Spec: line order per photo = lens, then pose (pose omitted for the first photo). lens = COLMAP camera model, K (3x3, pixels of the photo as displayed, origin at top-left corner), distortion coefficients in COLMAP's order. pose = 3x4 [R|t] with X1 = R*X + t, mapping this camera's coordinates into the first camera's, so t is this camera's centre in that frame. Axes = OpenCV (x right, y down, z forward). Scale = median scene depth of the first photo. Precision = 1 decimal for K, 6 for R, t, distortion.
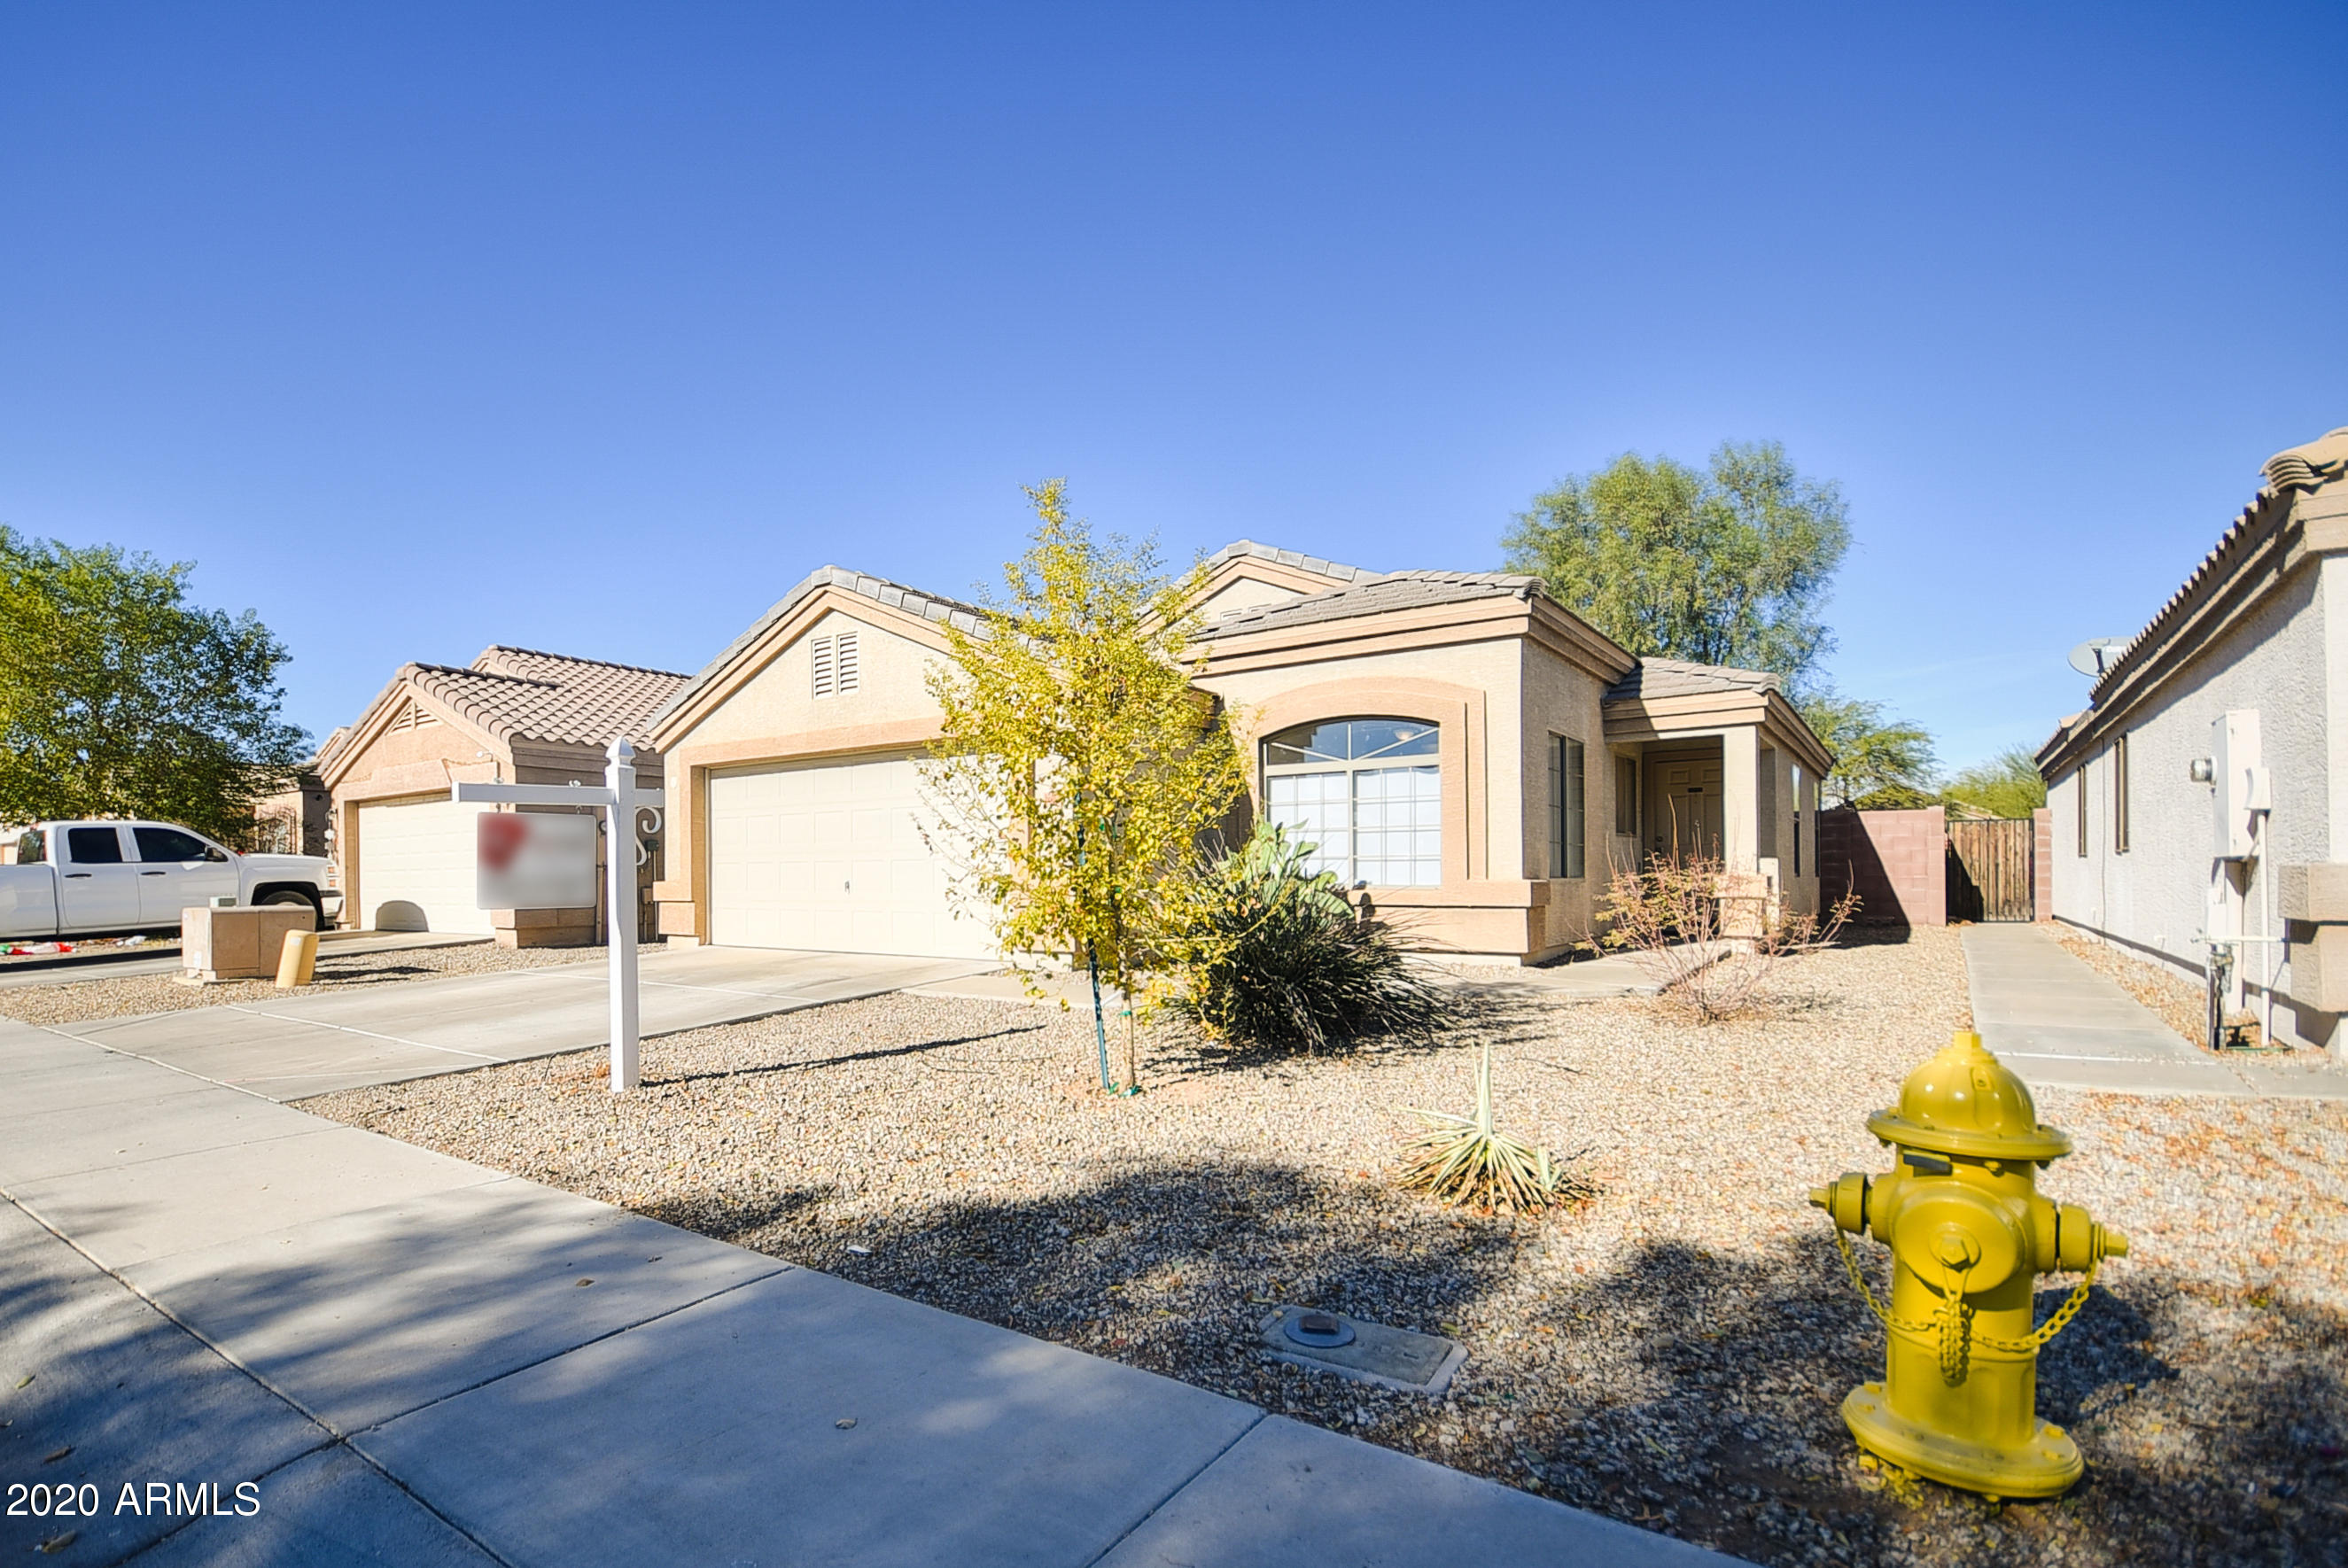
lens RADIAL K [[1080.0, 0, 1279.9], [0, 1080.0, 885.9], [0, 0, 1]] dist [-0.000145, -0.000321]
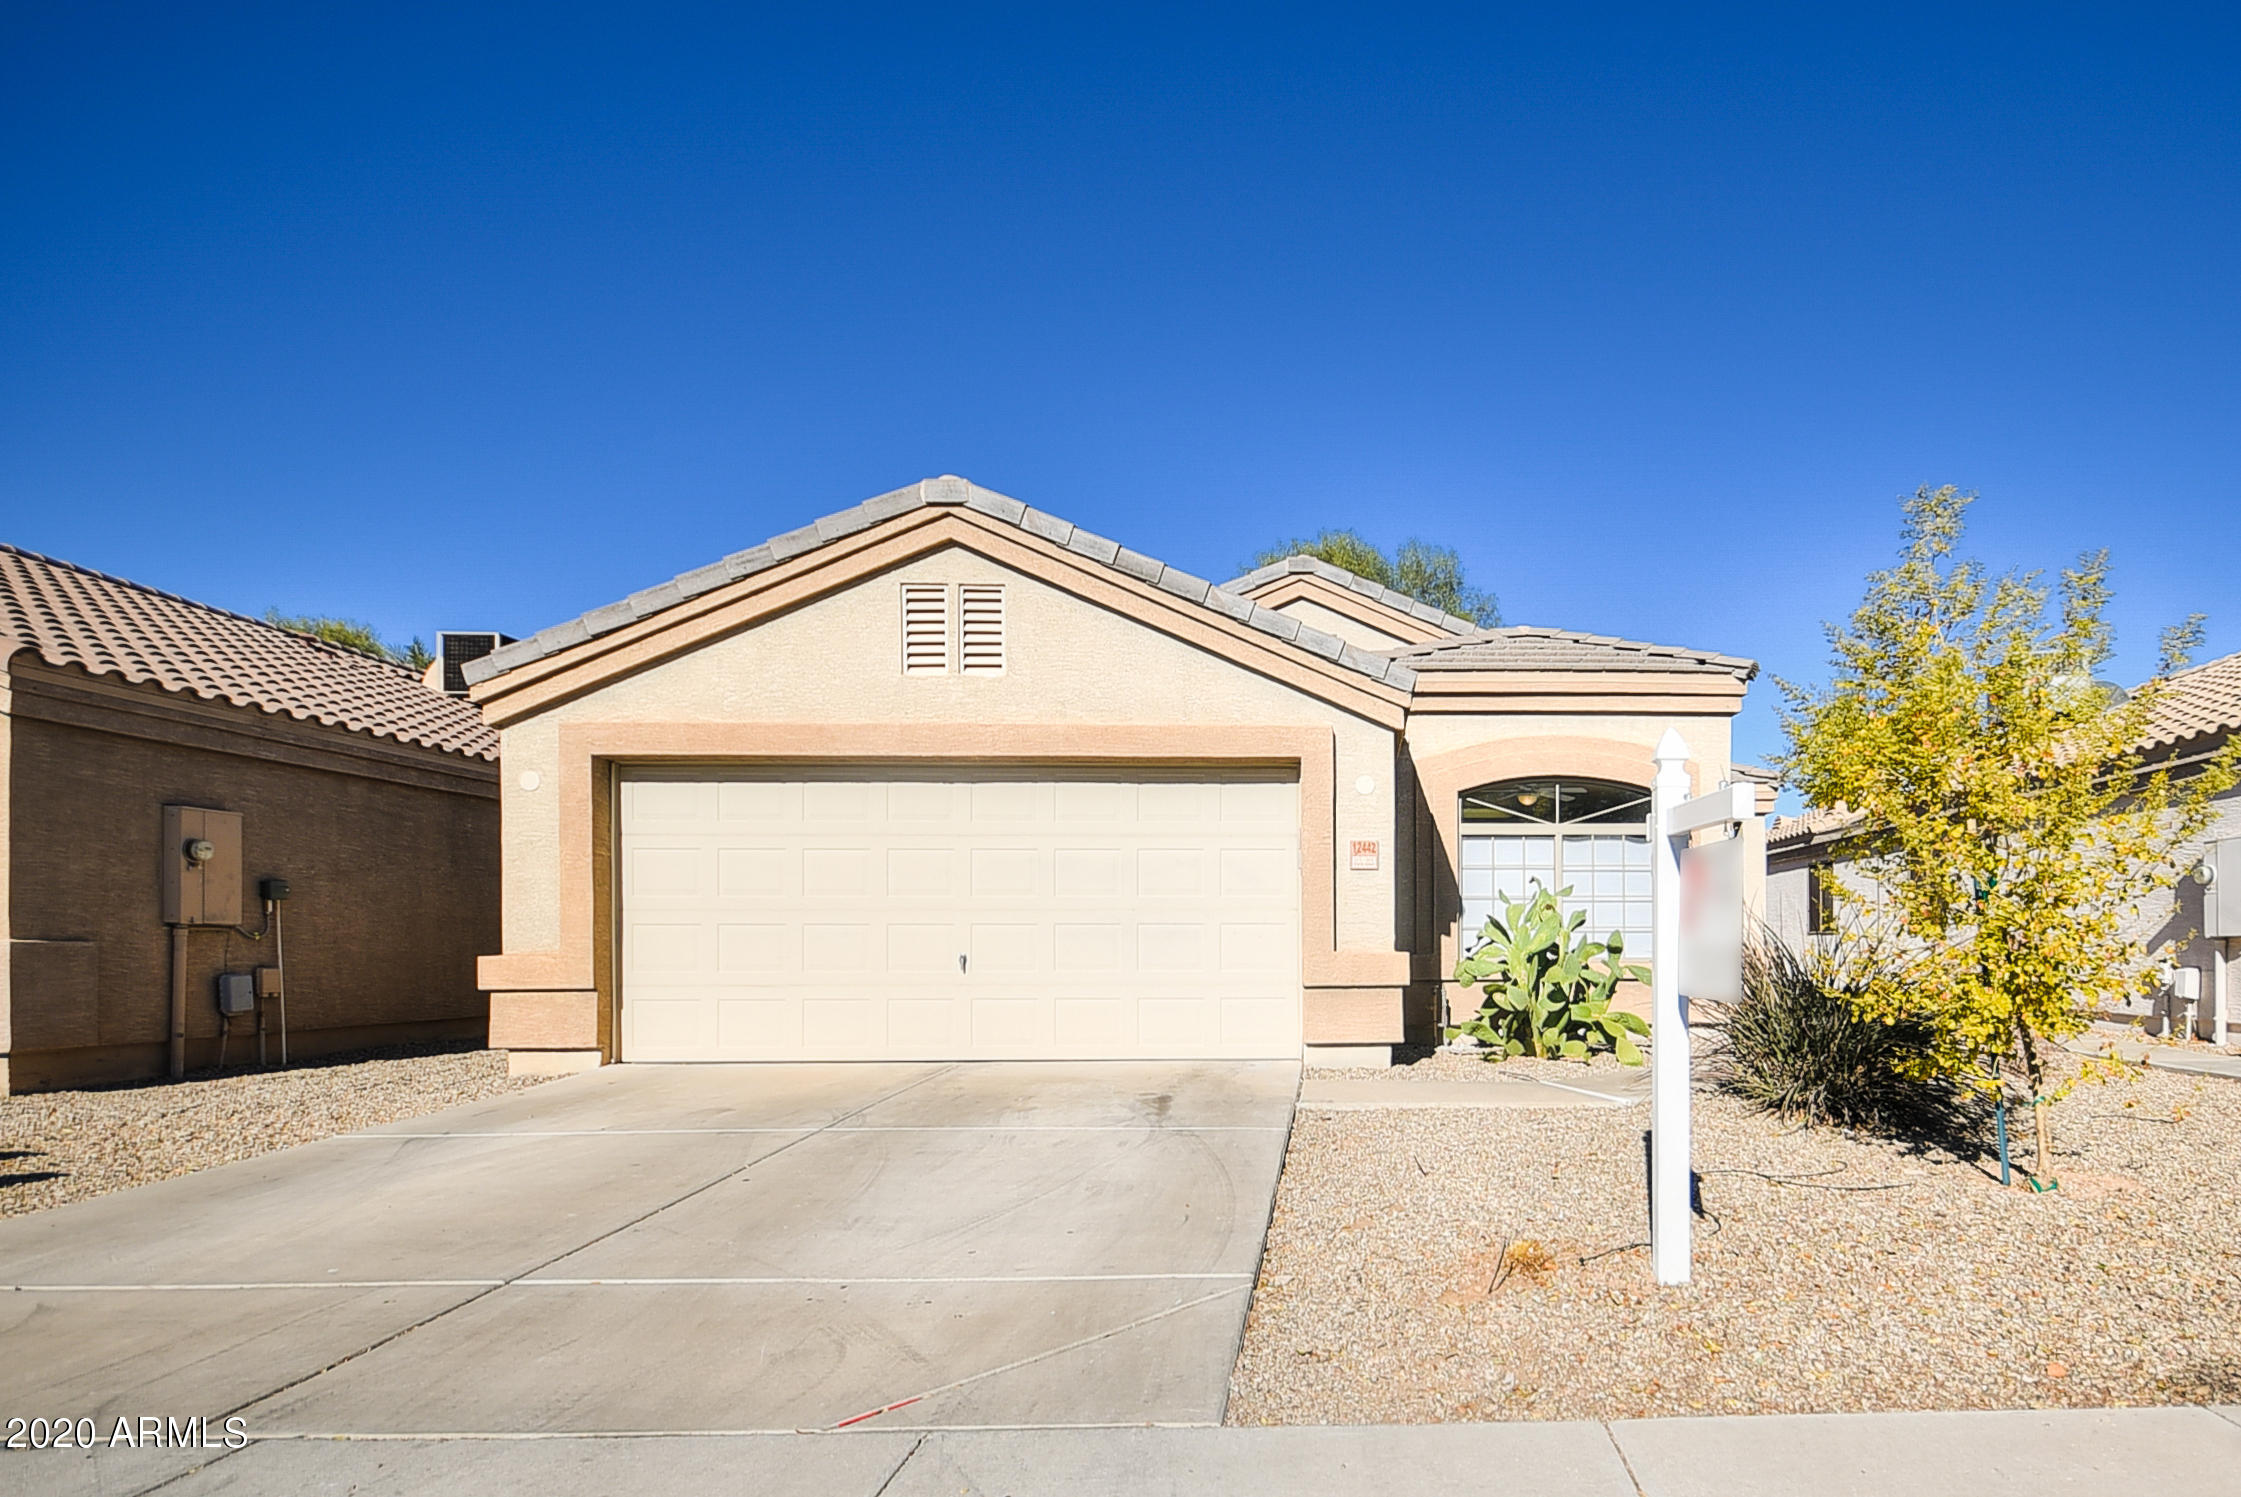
lens RADIAL K [[1171.6, 0, 1122.1], [0, 1171.6, 947.2], [0, 0, 1]] dist [-0.002107, -0.000188]
pose [[0.816199, 0.002443, 0.577766, -0.743302], [0.003687, 0.999949, -0.009437, -0.001744], [-0.577760, 0.009832, 0.816148, 0.356500]]
